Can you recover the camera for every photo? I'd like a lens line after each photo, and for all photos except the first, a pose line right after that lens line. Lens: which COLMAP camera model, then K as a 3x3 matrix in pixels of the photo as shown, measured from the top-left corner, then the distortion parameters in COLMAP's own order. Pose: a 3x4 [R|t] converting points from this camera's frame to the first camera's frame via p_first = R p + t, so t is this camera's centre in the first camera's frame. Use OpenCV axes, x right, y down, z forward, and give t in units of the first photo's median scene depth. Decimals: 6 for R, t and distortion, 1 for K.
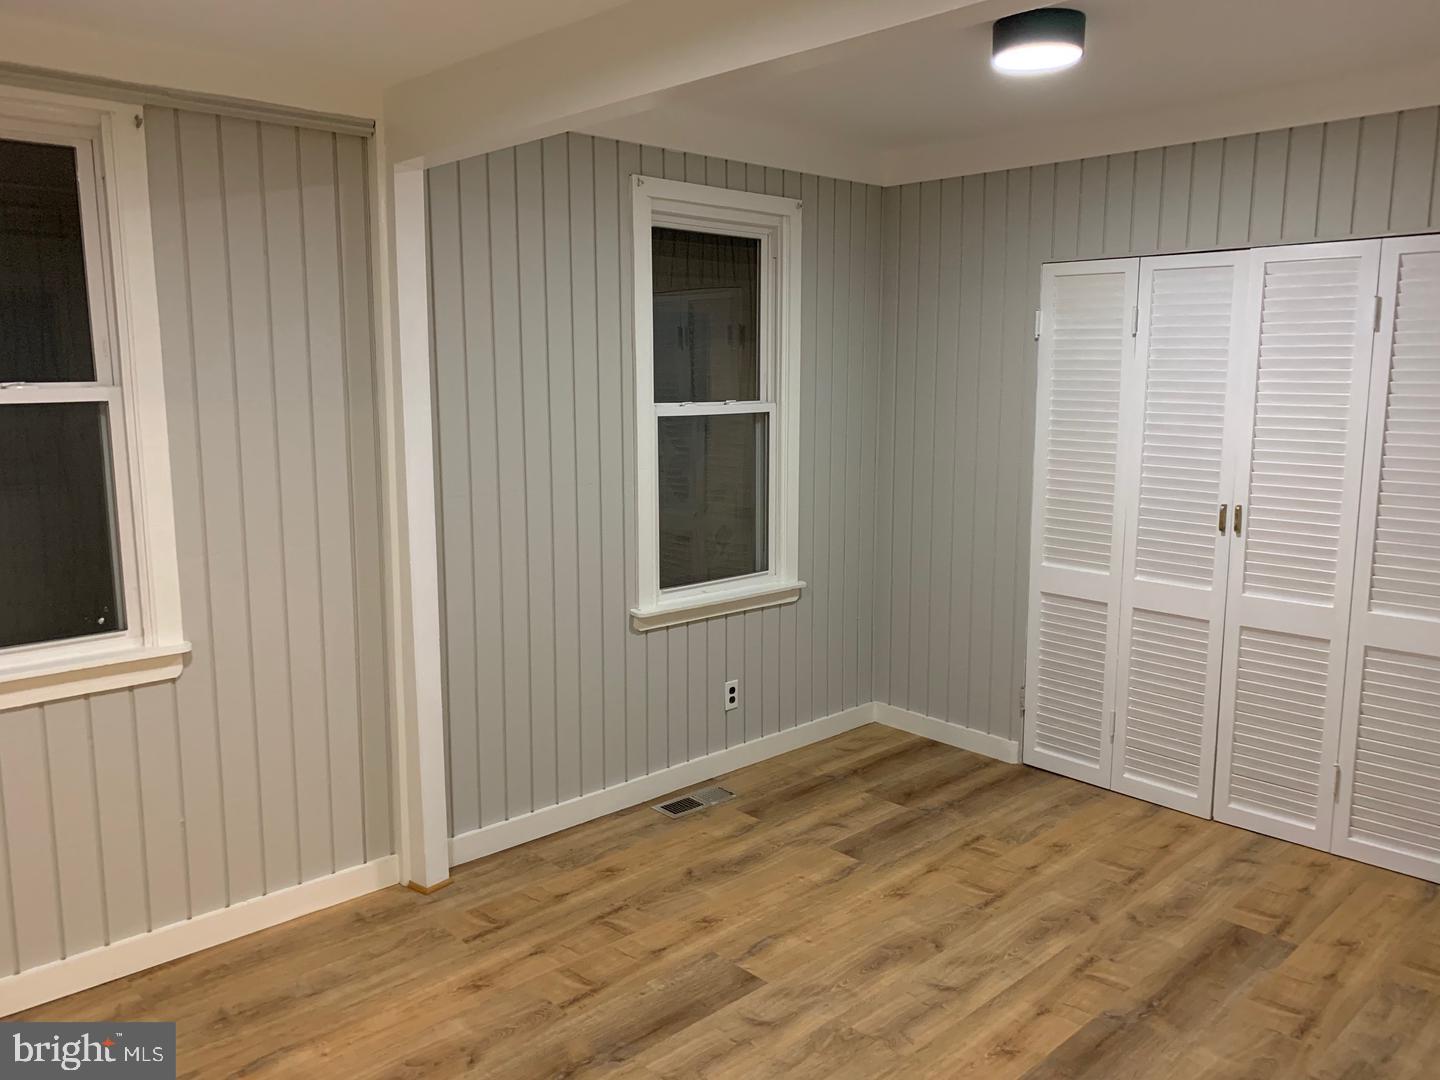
lens RADIAL K [[1096.5, 0, 705.5], [0, 1096.5, 540.5], [0, 0, 1]] dist [0.042279, -0.043590]
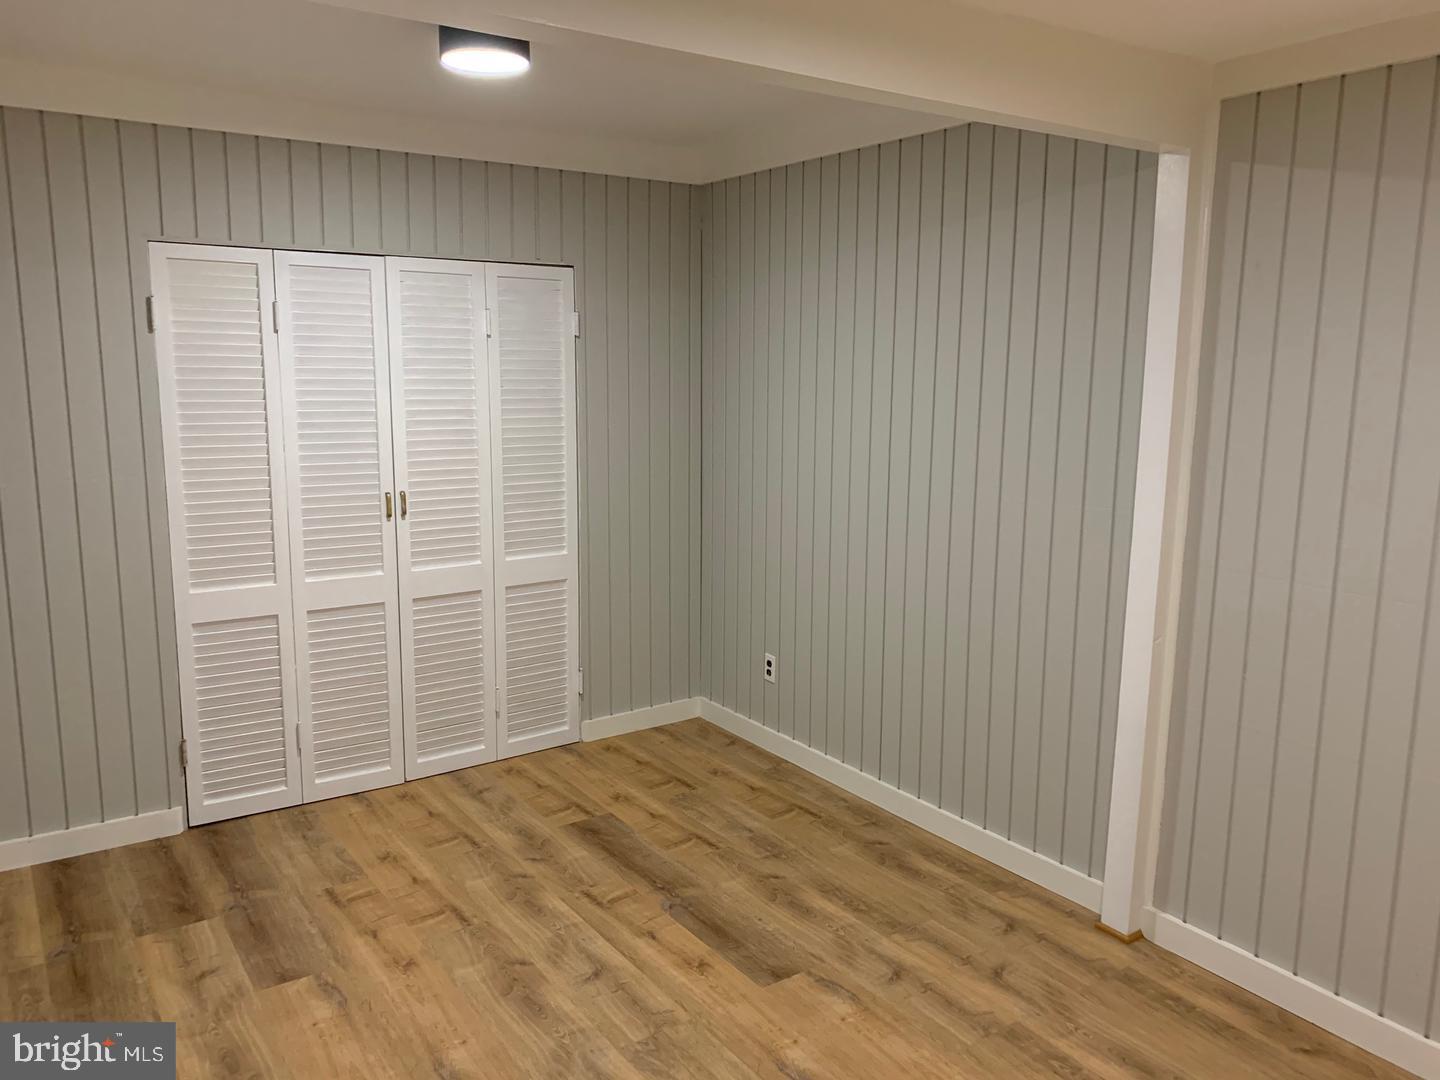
lens RADIAL K [[1096.5, 0, 722.0], [0, 1096.5, 533.7], [0, 0, 1]] dist [0.042279, -0.043590]
pose [[0.157367, -0.157624, 0.974880, -0.534394], [0.149792, 0.979567, 0.134202, -0.088768], [-0.976114, 0.124911, 0.177763, 0.497575]]
